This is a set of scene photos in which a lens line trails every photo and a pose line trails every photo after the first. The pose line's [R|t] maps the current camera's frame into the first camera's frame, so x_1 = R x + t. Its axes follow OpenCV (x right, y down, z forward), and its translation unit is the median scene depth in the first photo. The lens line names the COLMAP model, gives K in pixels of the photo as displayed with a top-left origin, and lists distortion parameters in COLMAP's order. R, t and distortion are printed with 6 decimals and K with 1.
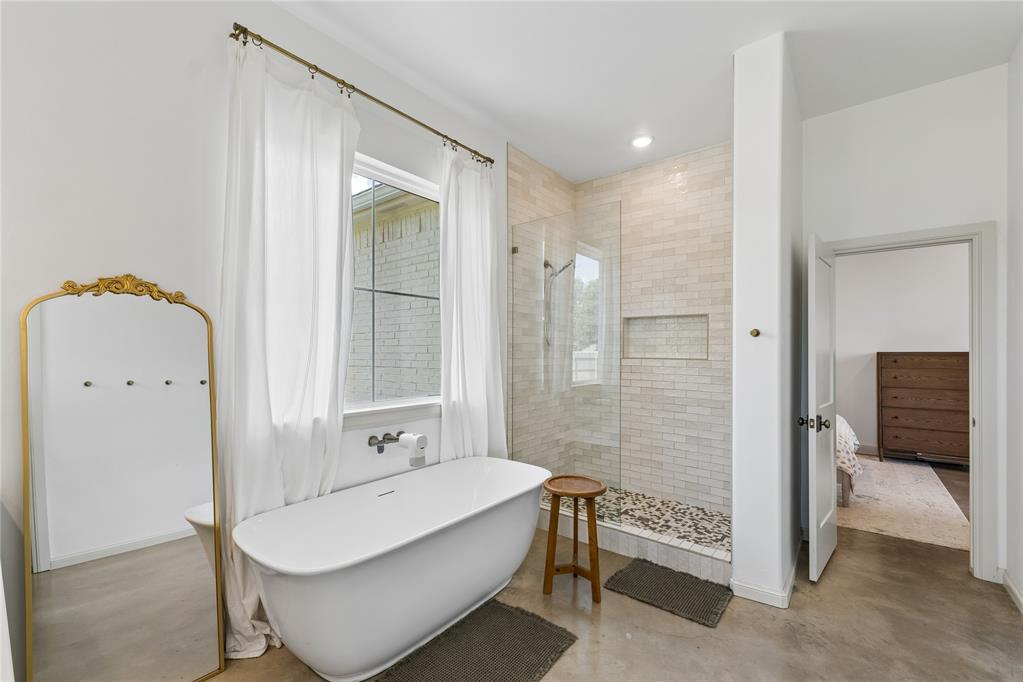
lens RADIAL K [[427.0, 0, 511.5], [0, 427.0, 341.0], [0, 0, 1]] dist [0.004517, -0.000609]
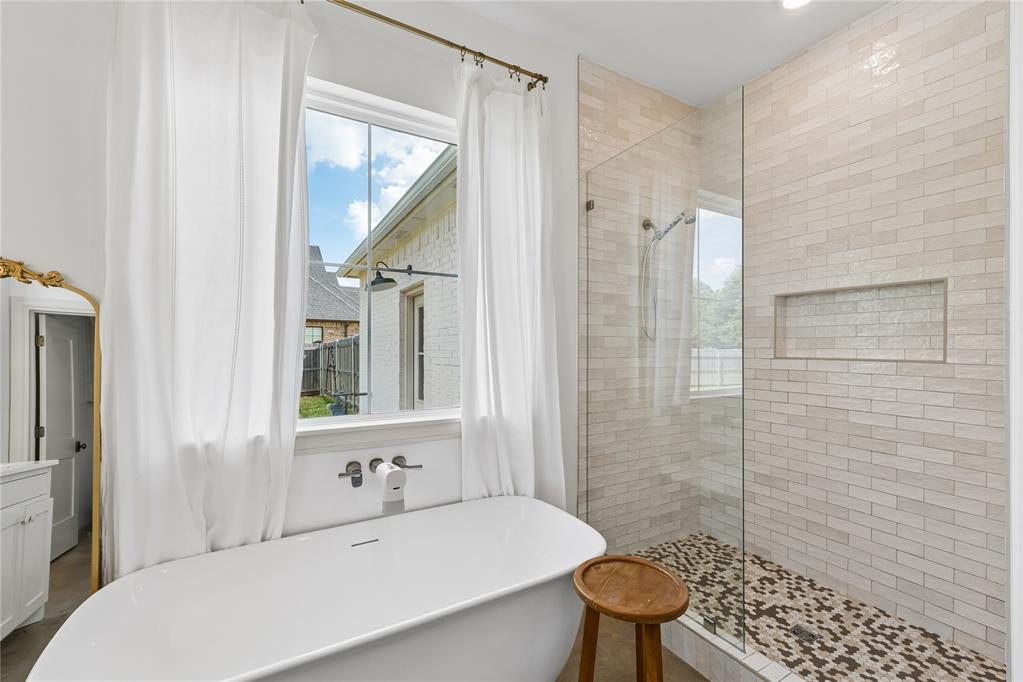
lens RADIAL K [[427.0, 0, 511.5], [0, 427.0, 341.0], [0, 0, 1]] dist [0.004517, -0.000609]
pose [[0.930182, -0.008147, -0.367009, 0.146480], [0.009982, 0.999945, 0.003105, 0.009425], [0.366963, -0.006552, 0.930212, 0.291475]]
